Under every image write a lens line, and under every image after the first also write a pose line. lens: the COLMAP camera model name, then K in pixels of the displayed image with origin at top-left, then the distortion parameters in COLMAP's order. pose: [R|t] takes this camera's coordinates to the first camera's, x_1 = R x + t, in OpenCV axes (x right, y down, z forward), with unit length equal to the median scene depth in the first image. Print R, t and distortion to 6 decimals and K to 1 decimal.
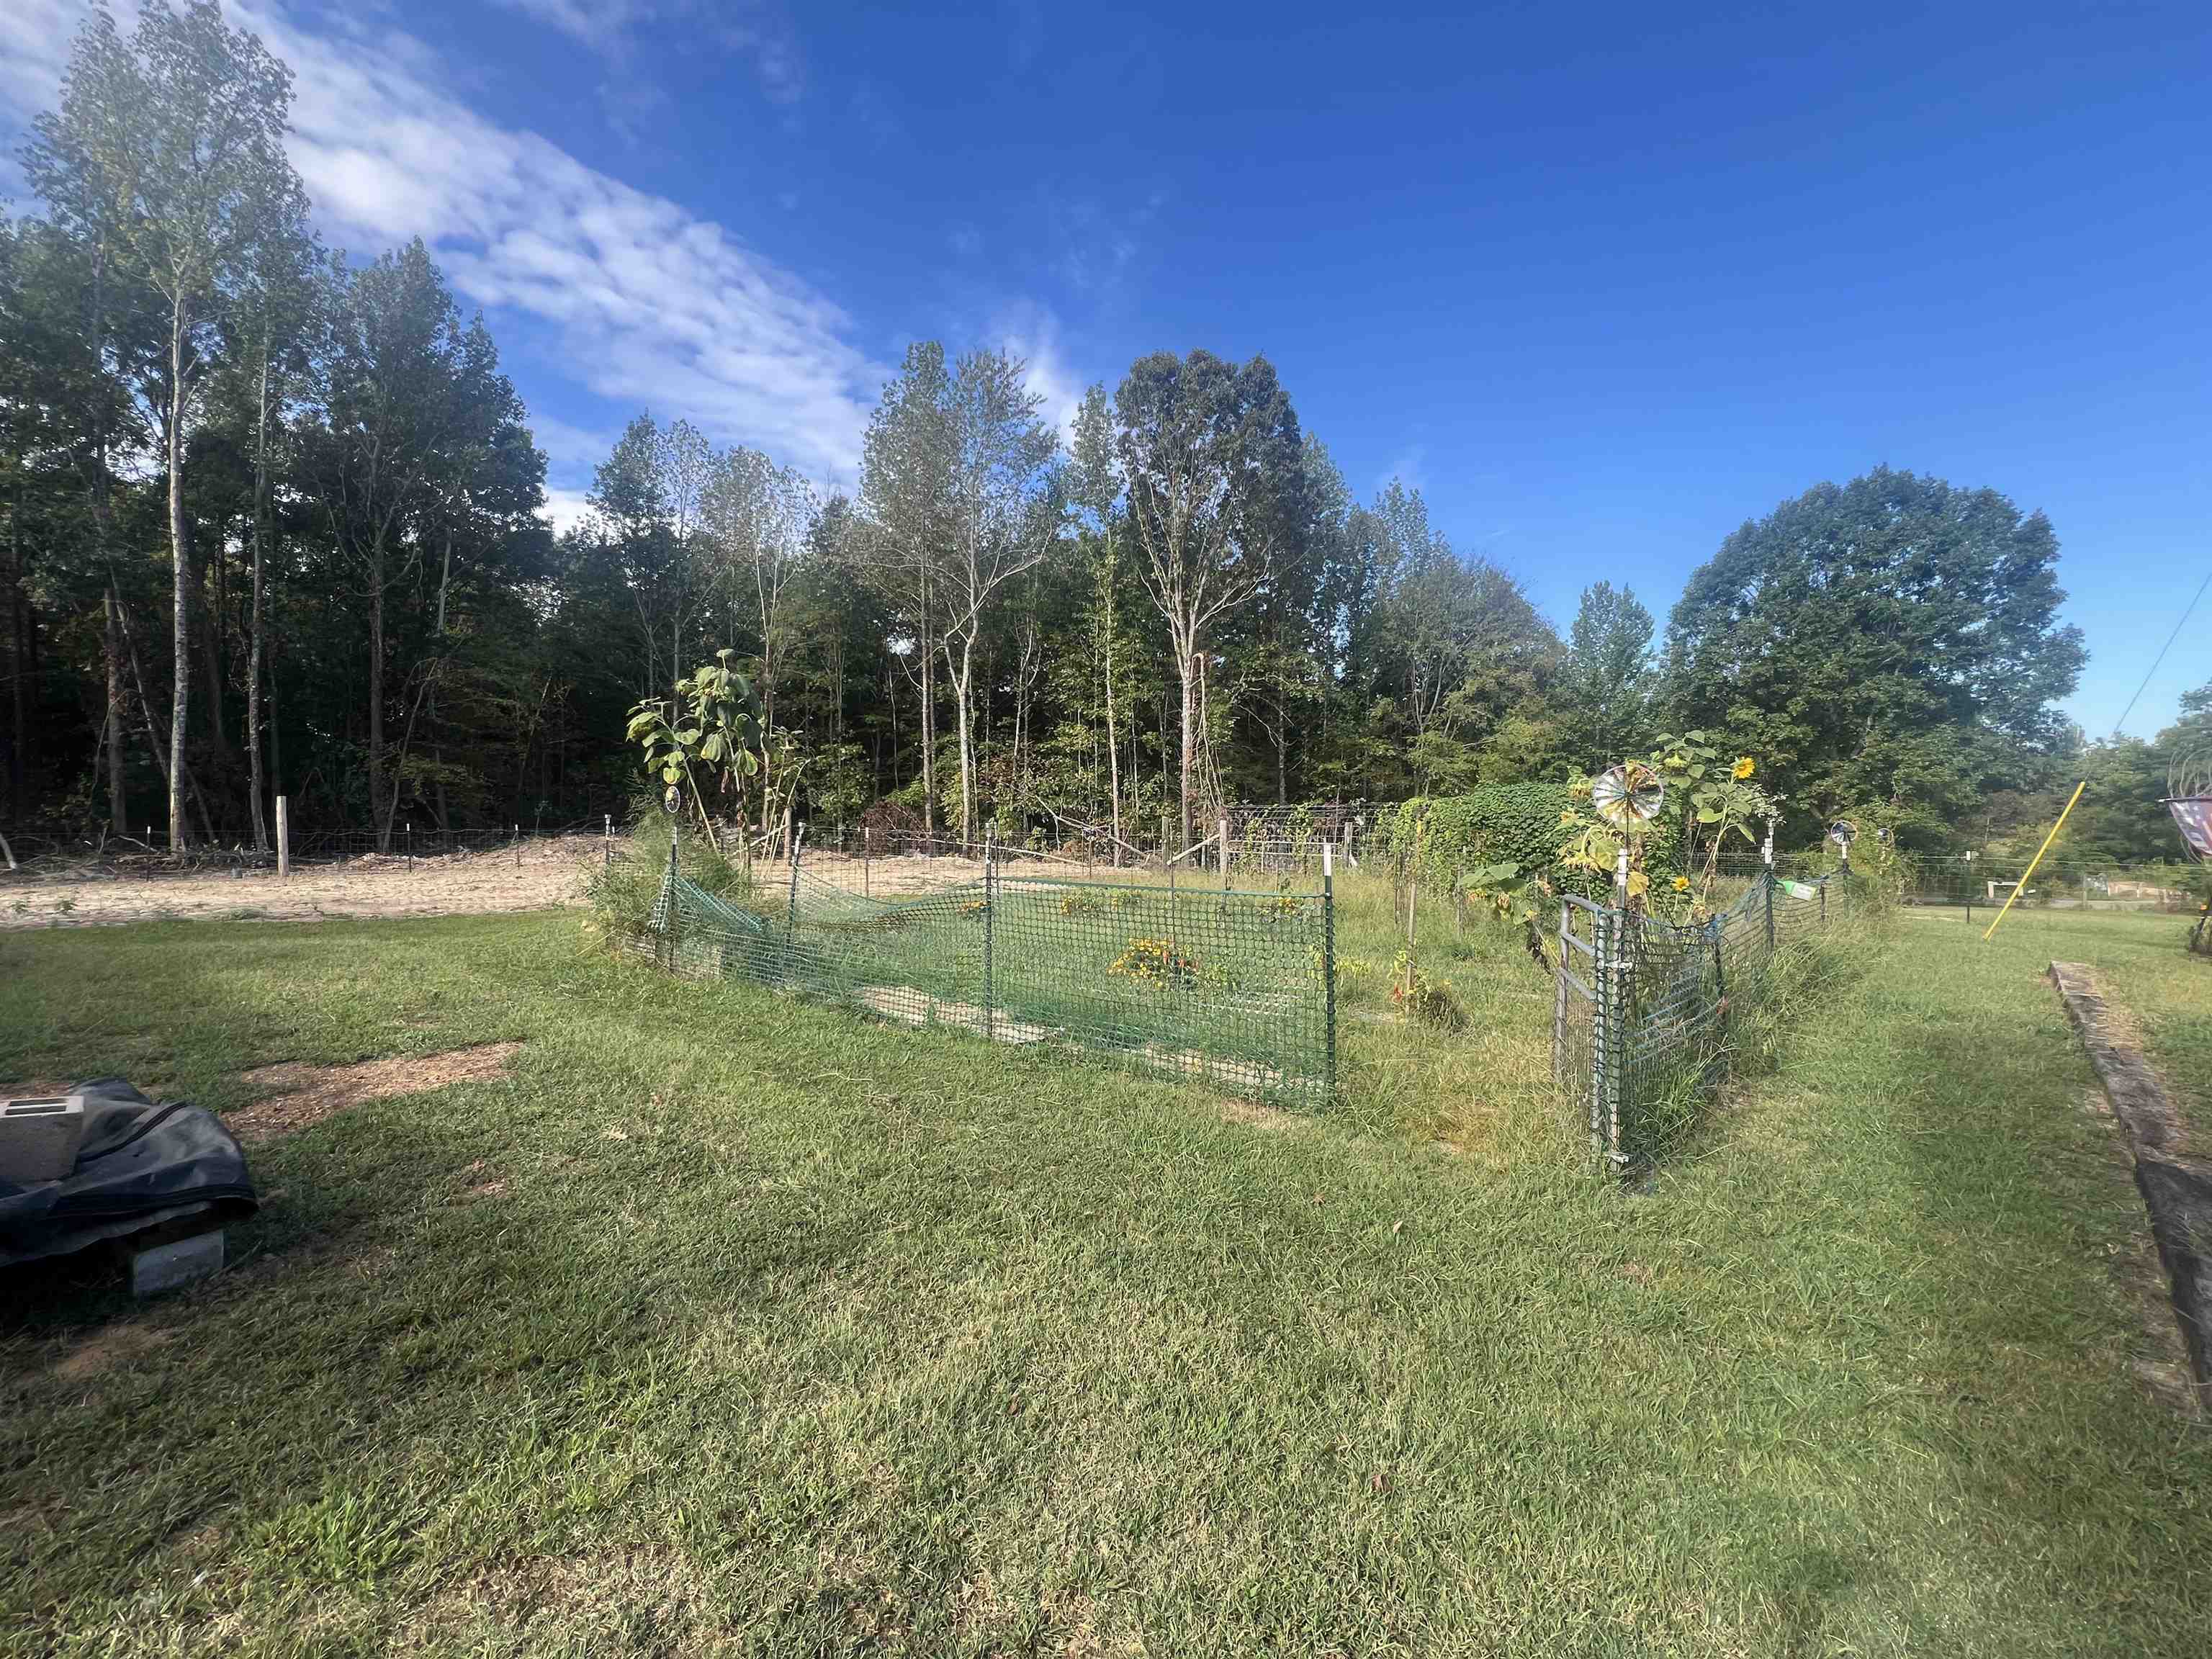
lens RADIAL K [[886.2, 0, 1096.6], [0, 886.2, 826.6], [0, 0, 1]] dist [-0.000144, 0.000206]
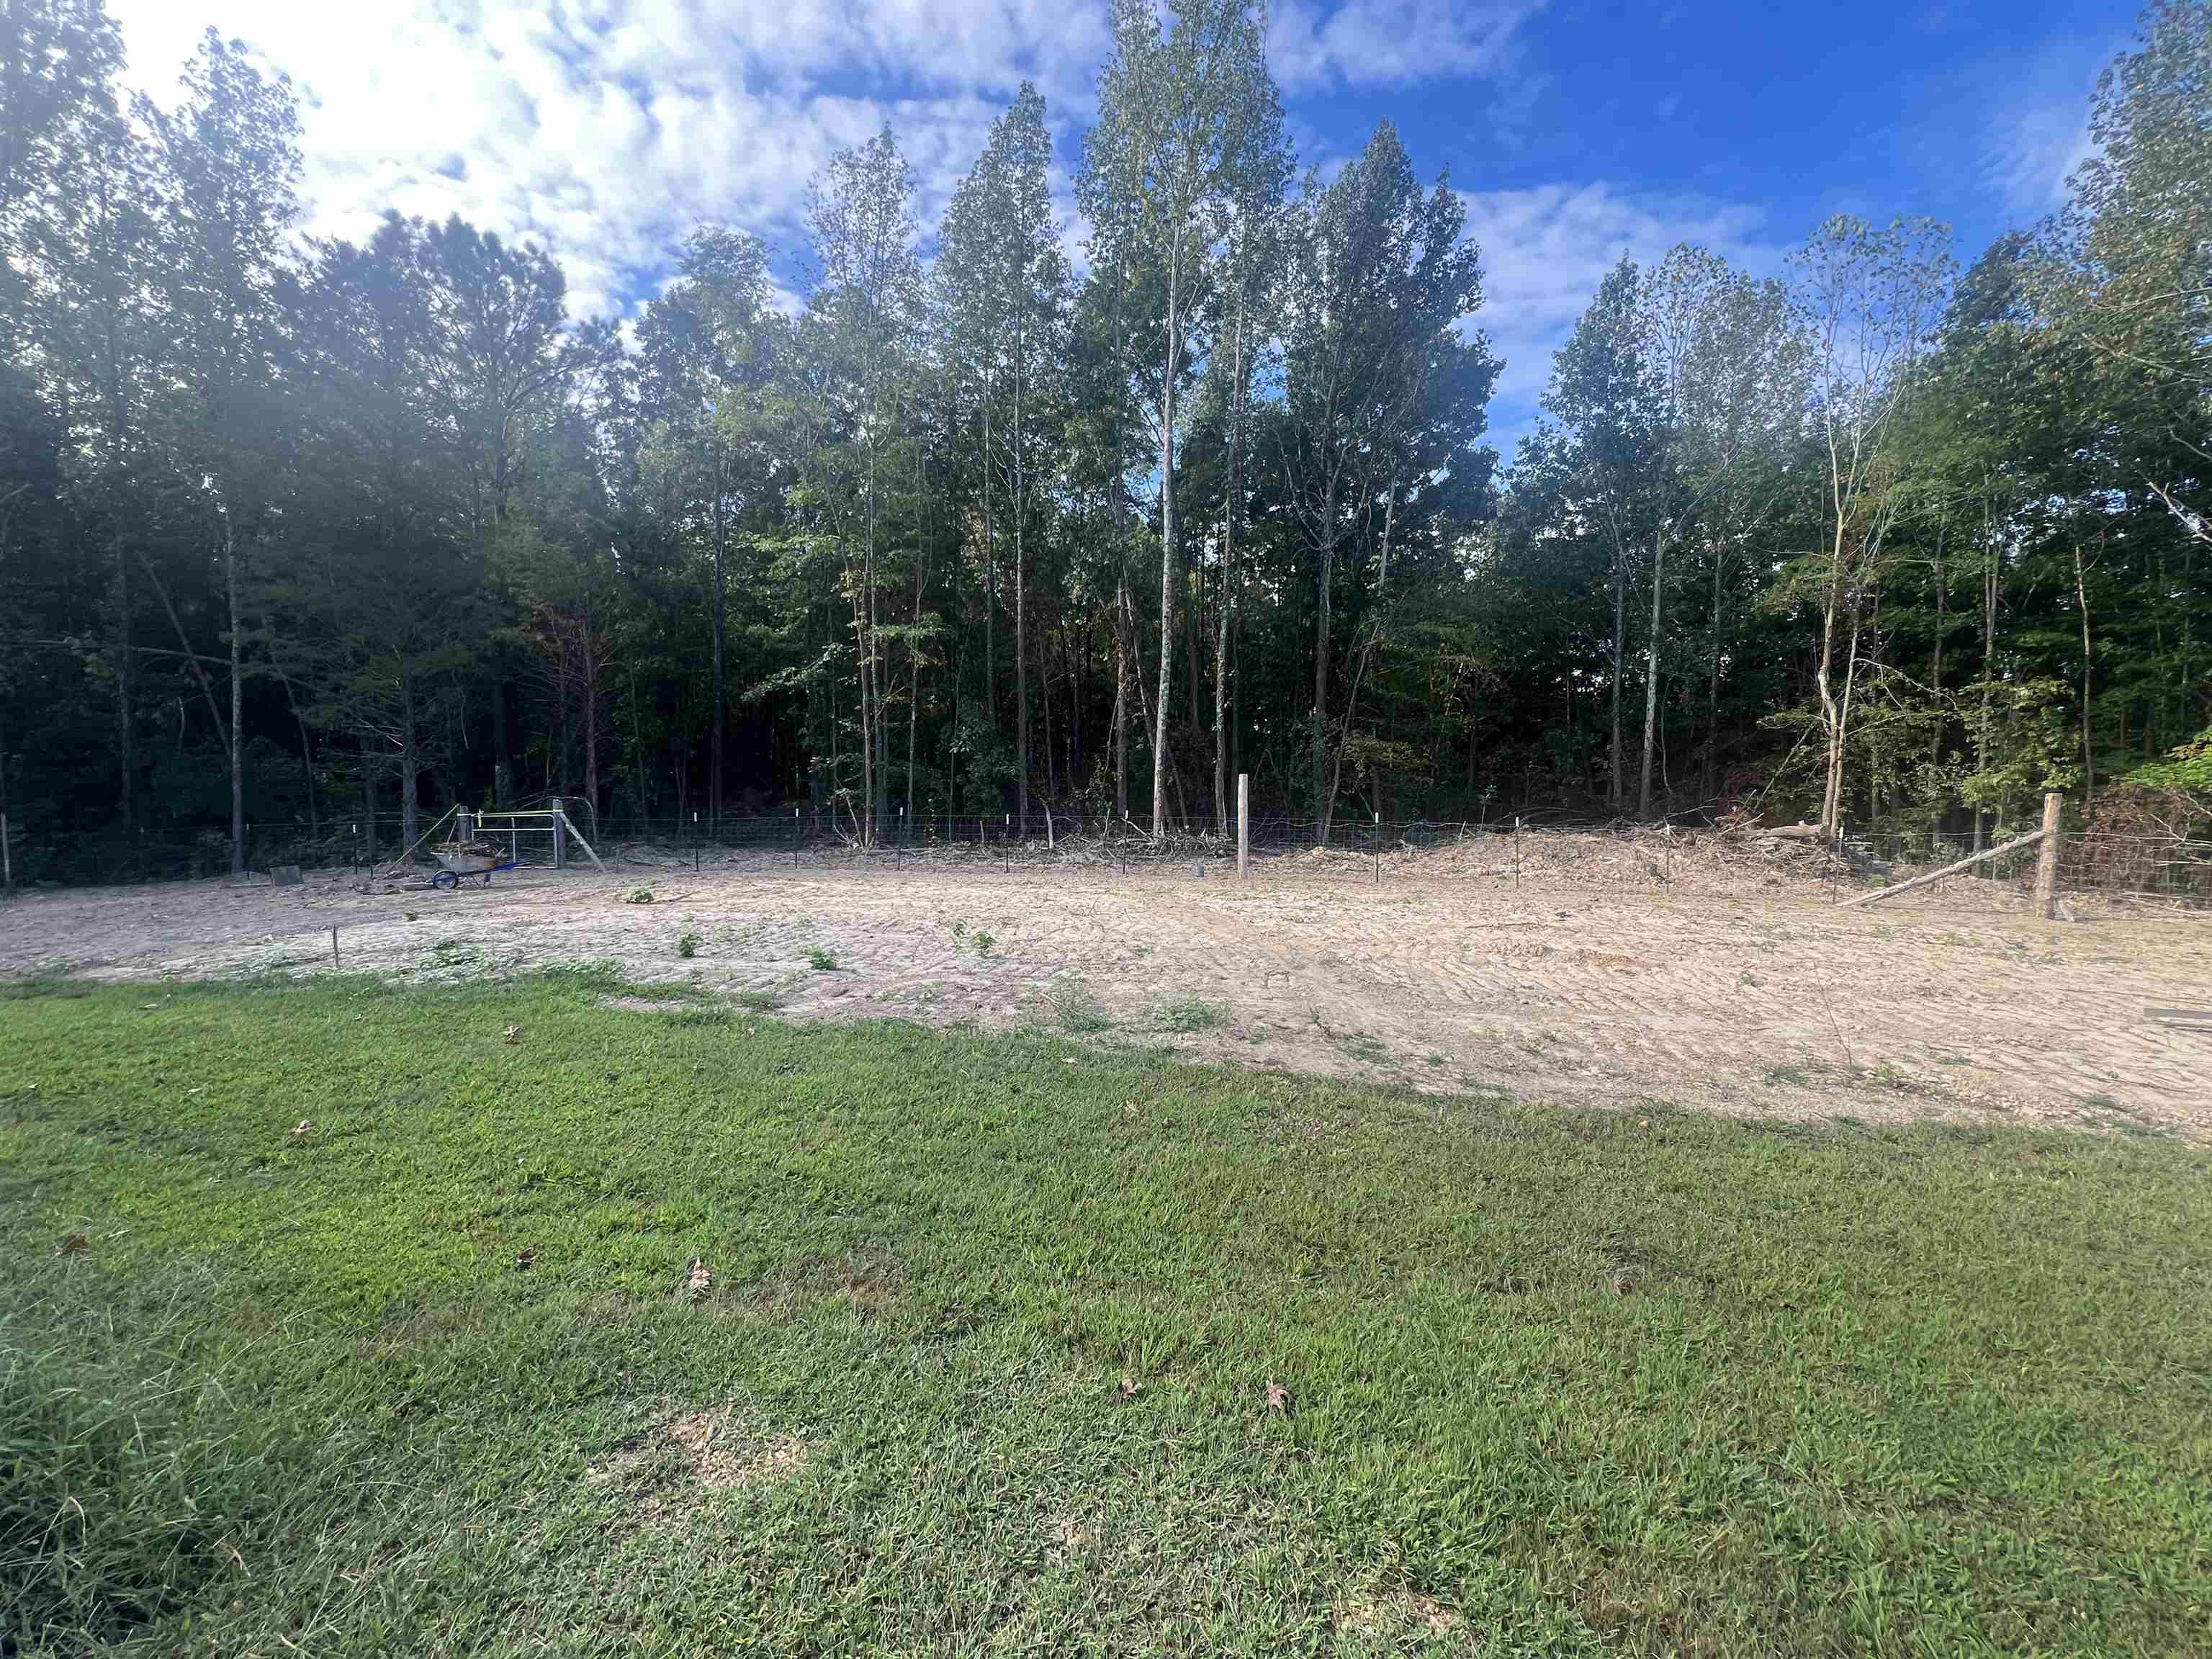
lens RADIAL K [[886.2, 0, 1096.6], [0, 886.2, 826.6], [0, 0, 1]] dist [-0.000144, 0.000206]
pose [[0.624377, 0.030612, -0.780523, -0.300622], [-0.025215, 0.999501, 0.019029, 0.000977], [0.780716, 0.007800, 0.624837, 0.317082]]
